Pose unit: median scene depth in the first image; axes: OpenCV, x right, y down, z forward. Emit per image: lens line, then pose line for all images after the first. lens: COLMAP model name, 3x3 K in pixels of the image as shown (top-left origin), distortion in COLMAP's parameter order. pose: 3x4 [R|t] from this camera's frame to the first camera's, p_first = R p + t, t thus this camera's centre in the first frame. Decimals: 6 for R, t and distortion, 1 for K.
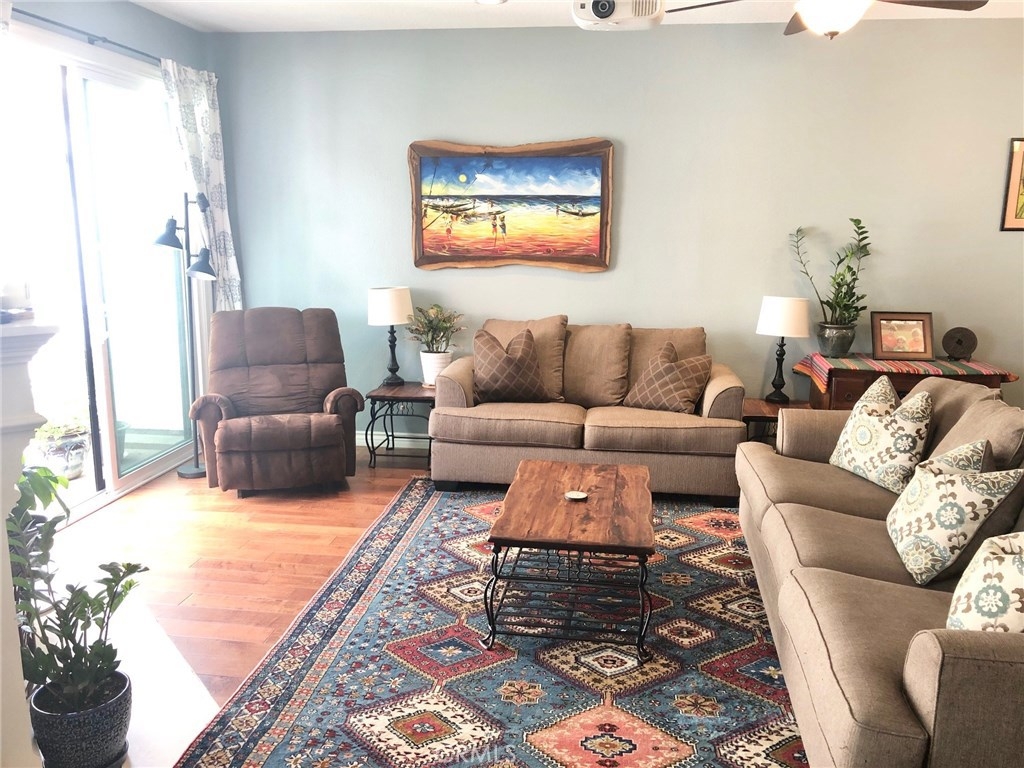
lens RADIAL K [[841.5, 0, 514.2], [0, 841.5, 378.3], [0, 0, 1]] dist [0.040170, -0.038730]
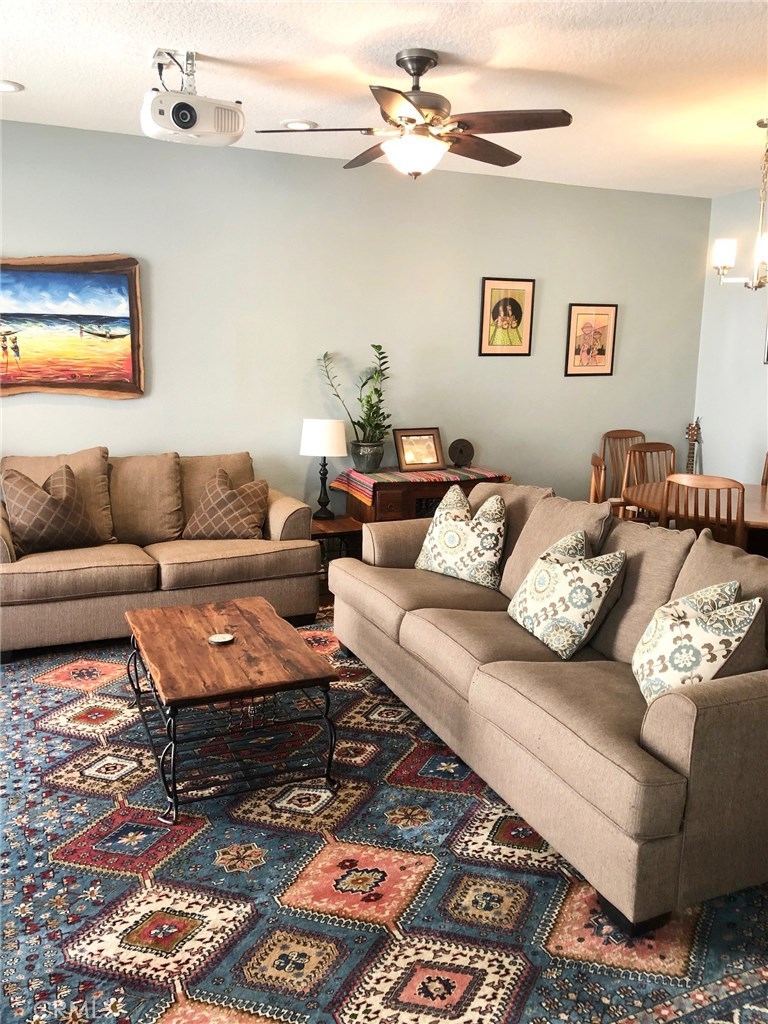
lens RADIAL K [[841.5, 0, 383.1], [0, 841.5, 501.4], [0, 0, 1]] dist [0.040170, -0.038730]
pose [[0.852425, -0.089253, 0.515174, -0.208967], [0.089516, 0.995687, 0.024383, -0.015895], [-0.515129, 0.025332, 0.856738, 0.085077]]
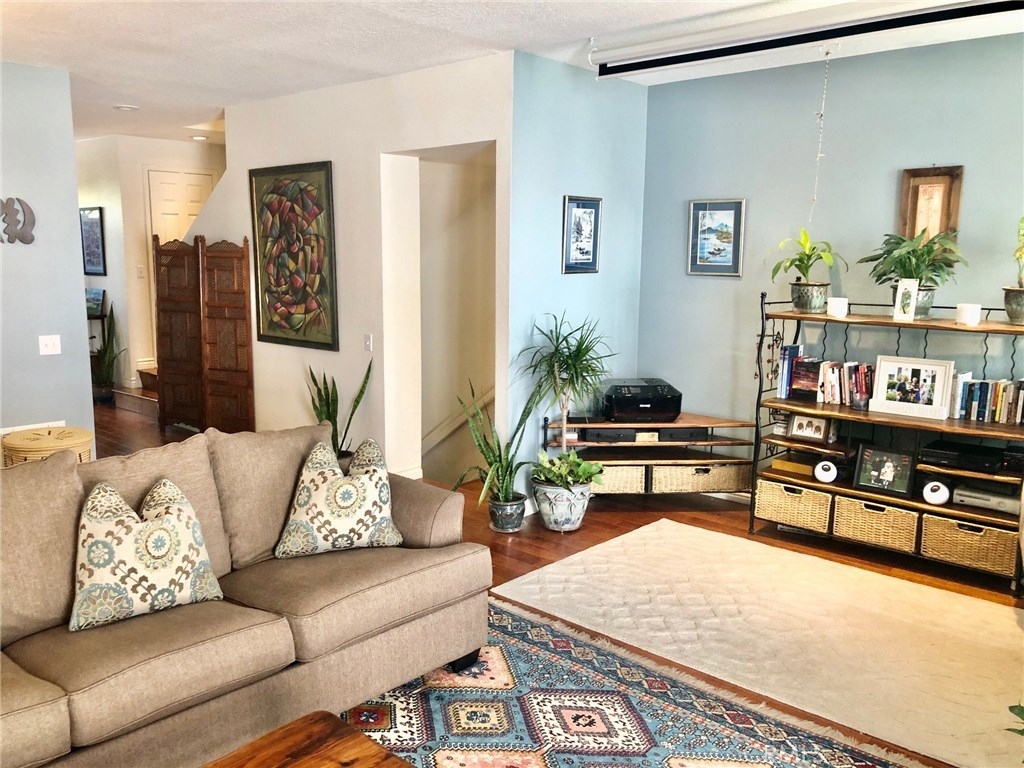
lens RADIAL K [[841.5, 0, 506.3], [0, 841.5, 380.4], [0, 0, 1]] dist [0.040170, -0.038730]
pose [[-0.827692, -0.097917, 0.552574, -0.261391], [0.087265, 0.950225, 0.299093, -0.210157], [-0.554356, 0.295777, -0.777949, 1.043342]]
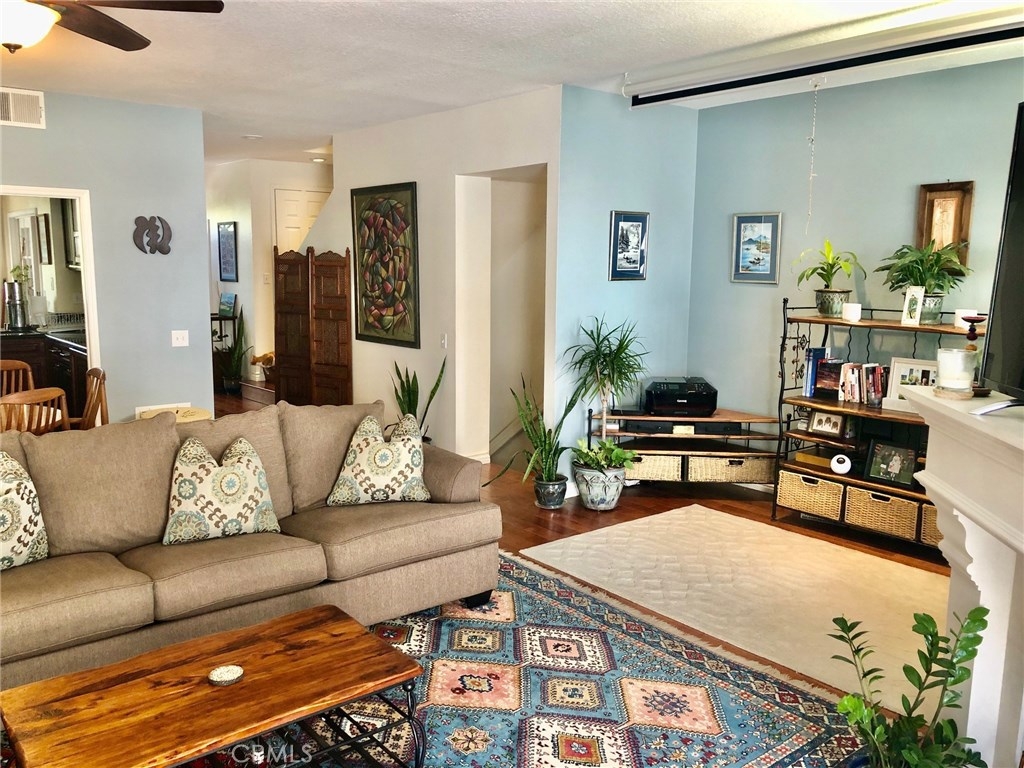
lens RADIAL K [[841.5, 0, 518.9], [0, 841.5, 379.5], [0, 0, 1]] dist [0.040170, -0.038730]
pose [[-0.738911, -0.107393, 0.665190, -0.465645], [0.106949, 0.956009, 0.273147, -0.220048], [-0.665261, 0.272973, -0.694920, 1.091097]]
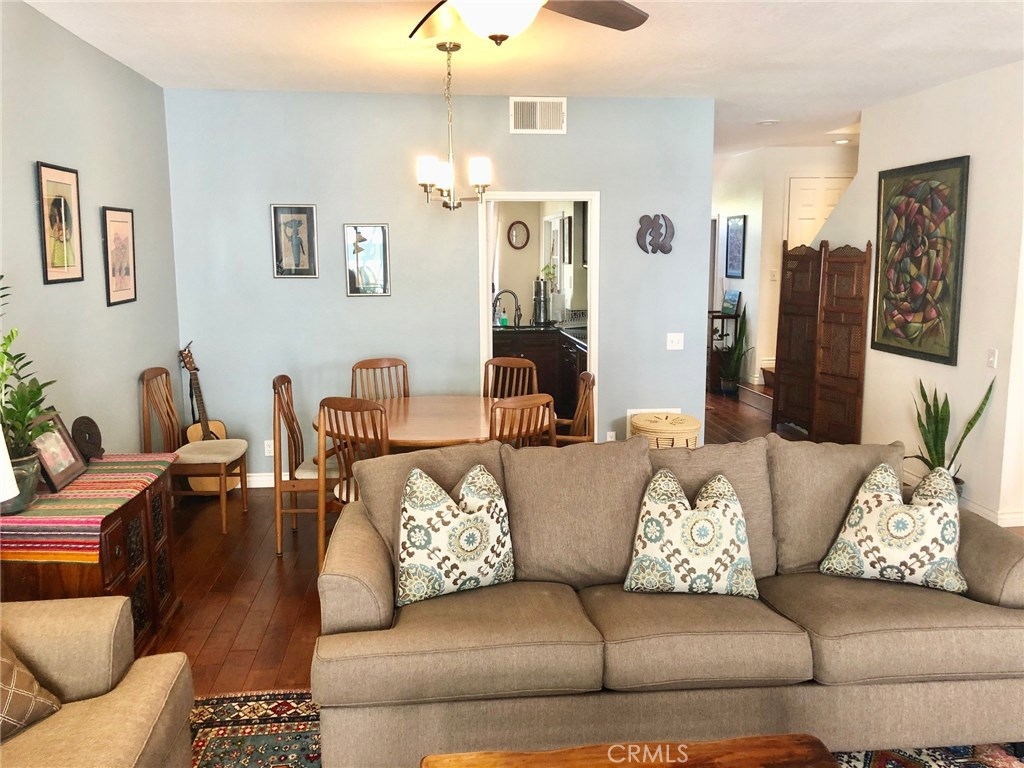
lens RADIAL K [[841.5, 0, 513.2], [0, 841.5, 375.5], [0, 0, 1]] dist [0.040170, -0.038730]
pose [[-0.240081, -0.147802, 0.959435, -0.319103], [0.178823, 0.964694, 0.193359, -0.212867], [-0.954140, 0.217991, -0.205175, 0.988286]]
